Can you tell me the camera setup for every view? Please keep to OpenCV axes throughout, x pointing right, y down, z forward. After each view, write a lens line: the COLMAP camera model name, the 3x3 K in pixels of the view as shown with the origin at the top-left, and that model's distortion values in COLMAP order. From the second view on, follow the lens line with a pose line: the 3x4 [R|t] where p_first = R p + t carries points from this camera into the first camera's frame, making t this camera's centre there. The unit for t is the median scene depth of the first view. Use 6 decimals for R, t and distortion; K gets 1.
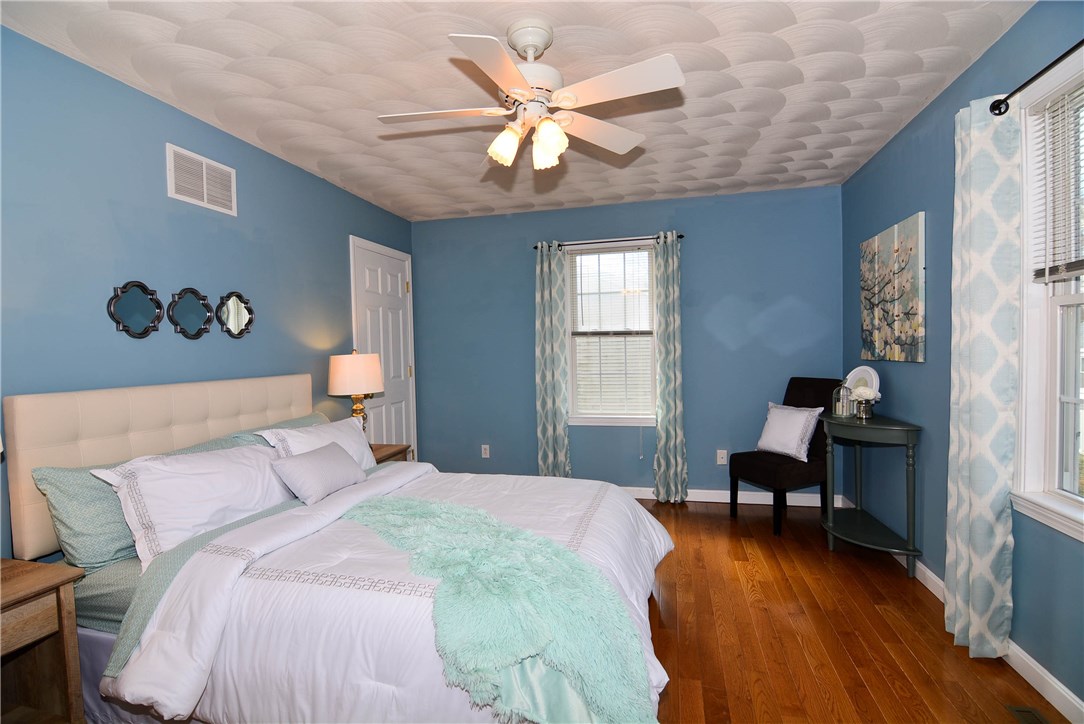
lens RADIAL K [[524.9, 0, 536.5], [0, 524.9, 363.3], [0, 0, 1]] dist [-0.002914, -0.010254]
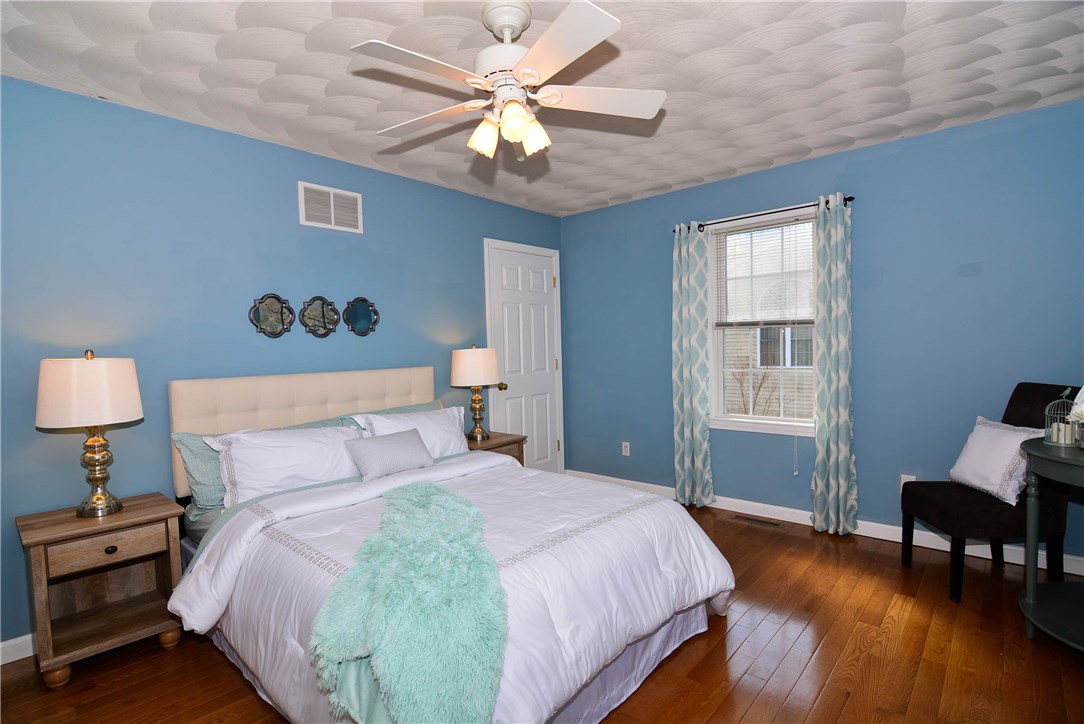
lens RADIAL K [[524.9, 0, 536.5], [0, 524.9, 363.3], [0, 0, 1]] dist [-0.002914, -0.010254]
pose [[0.885410, 0.015176, -0.464563, 0.252908], [-0.006550, 0.999775, 0.020175, -0.009230], [0.464765, -0.014820, 0.885310, 0.093243]]
